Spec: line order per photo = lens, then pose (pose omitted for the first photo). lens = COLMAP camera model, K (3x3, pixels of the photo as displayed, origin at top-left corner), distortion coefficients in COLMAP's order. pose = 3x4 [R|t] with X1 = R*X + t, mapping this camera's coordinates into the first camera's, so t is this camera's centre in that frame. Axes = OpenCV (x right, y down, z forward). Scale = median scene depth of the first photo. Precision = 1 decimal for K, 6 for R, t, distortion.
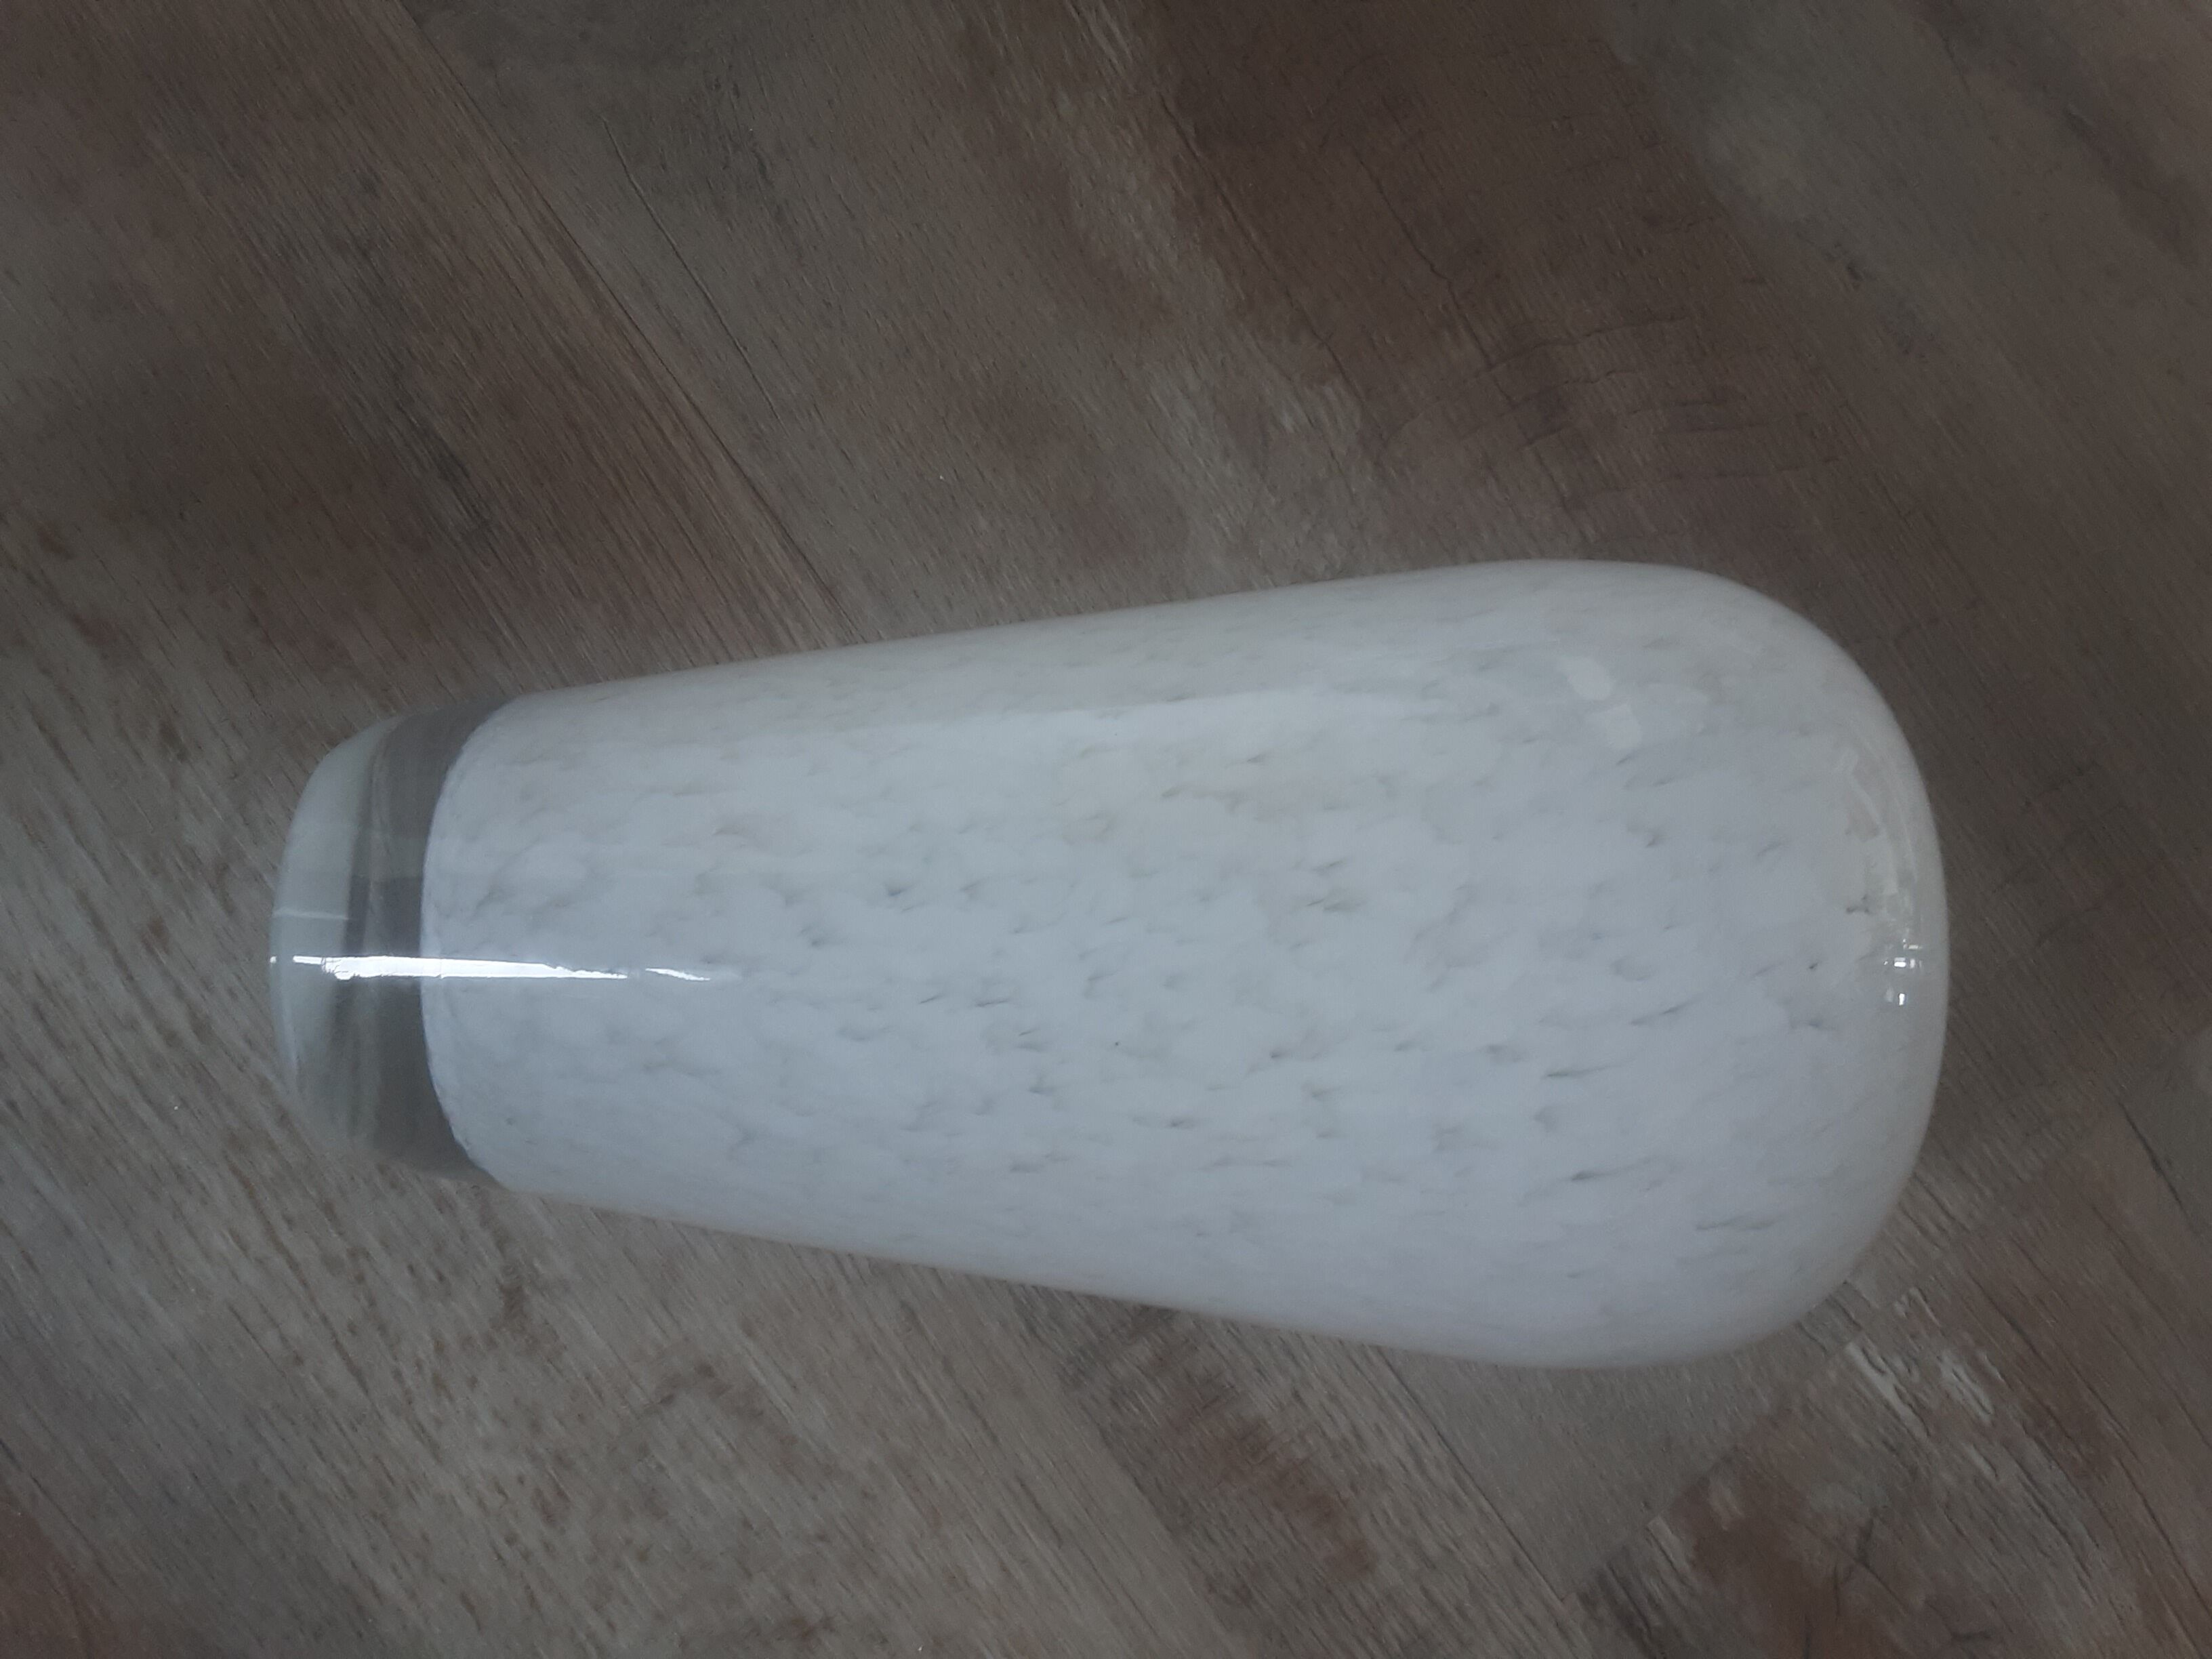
lens RADIAL K [[1881.9, 0, 1174.4], [0, 1881.9, 849.8], [0, 0, 1]] dist [0.065737, -0.161809]
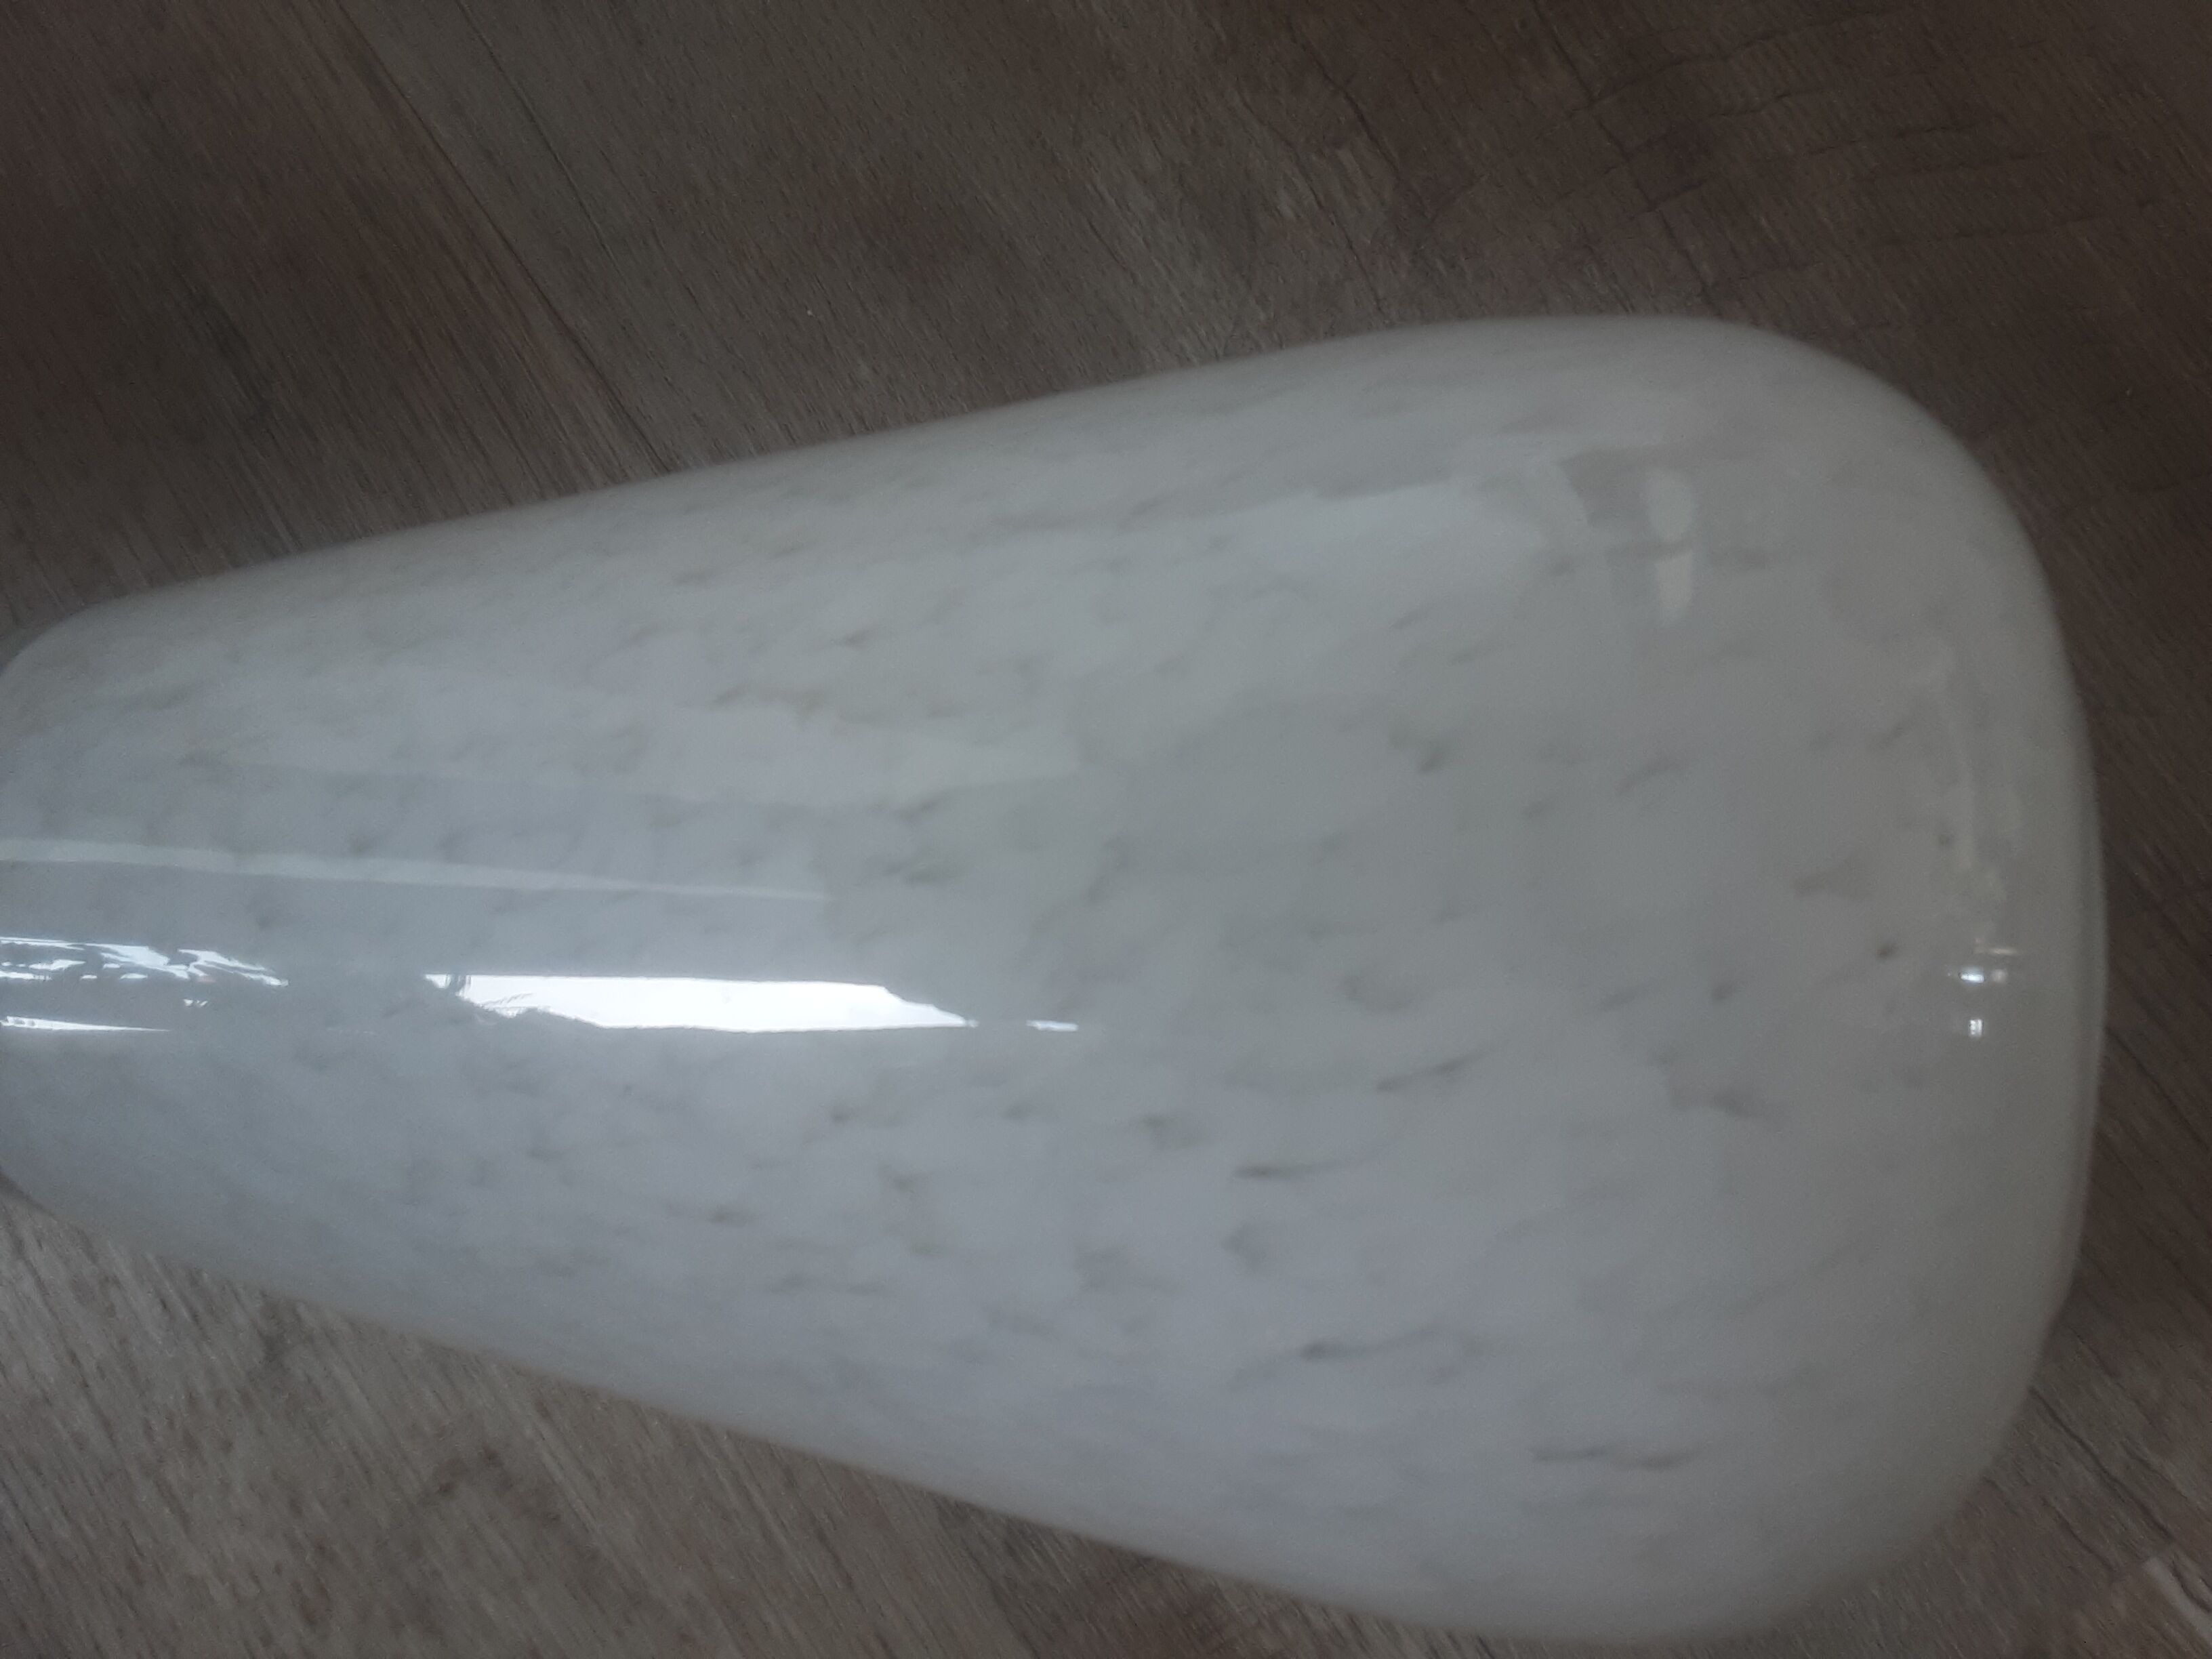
lens RADIAL K [[1881.9, 0, 1144.3], [0, 1881.9, 848.7], [0, 0, 1]] dist [0.065737, -0.161809]
pose [[0.955061, 0.003757, -0.296387, 0.243790], [-0.000108, 0.999924, 0.012327, 0.010271], [0.296410, -0.011741, 0.954988, 0.321777]]
